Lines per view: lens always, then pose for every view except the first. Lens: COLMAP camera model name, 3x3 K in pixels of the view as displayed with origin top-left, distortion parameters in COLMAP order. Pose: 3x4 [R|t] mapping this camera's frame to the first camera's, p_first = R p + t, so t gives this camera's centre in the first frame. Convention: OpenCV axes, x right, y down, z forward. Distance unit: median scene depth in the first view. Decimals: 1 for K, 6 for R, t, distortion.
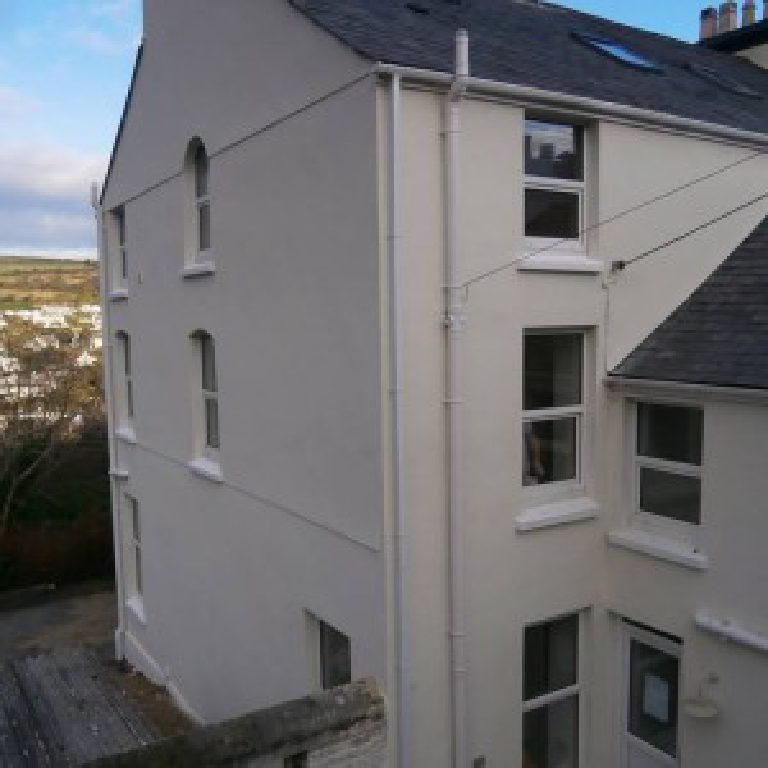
lens RADIAL K [[813.3, 0, 384.3], [0, 813.3, 369.4], [0, 0, 1]] dist [-0.048537, 0.000074]
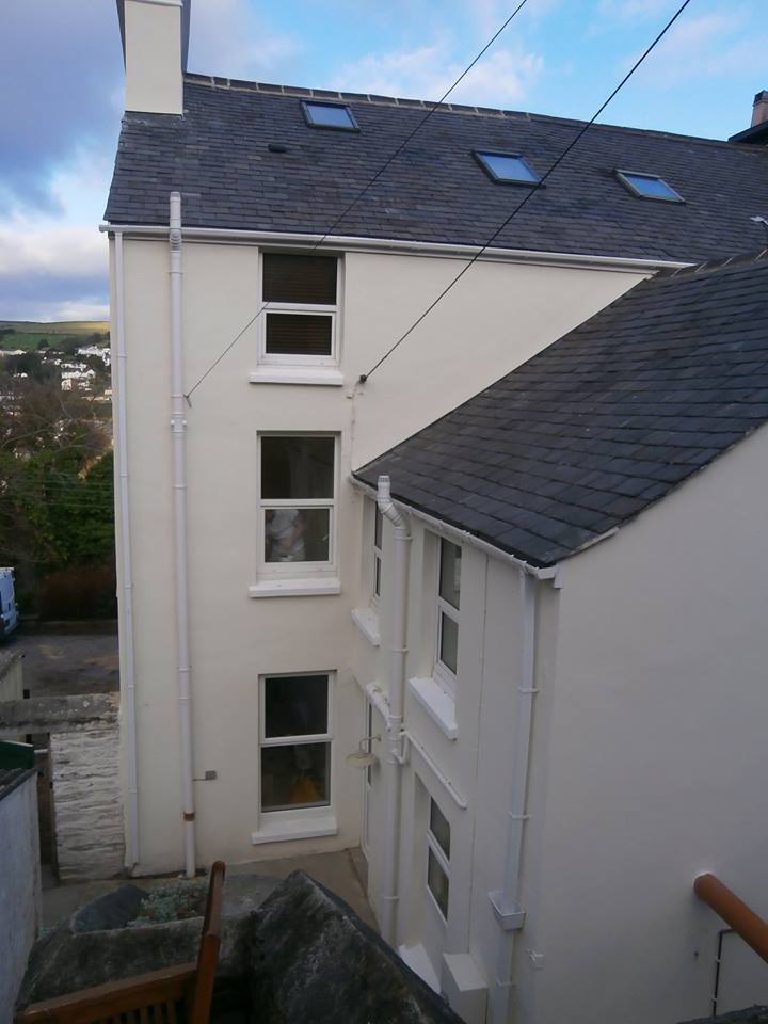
lens RADIAL K [[787.4, 0, 369.5], [0, 787.4, 493.3], [0, 0, 1]] dist [-0.077446, 0.070445]
pose [[0.949431, 0.073873, -0.305162, 0.640650], [-0.054388, 0.995929, 0.071881, -0.048303], [0.309230, -0.051649, 0.949584, -0.055588]]
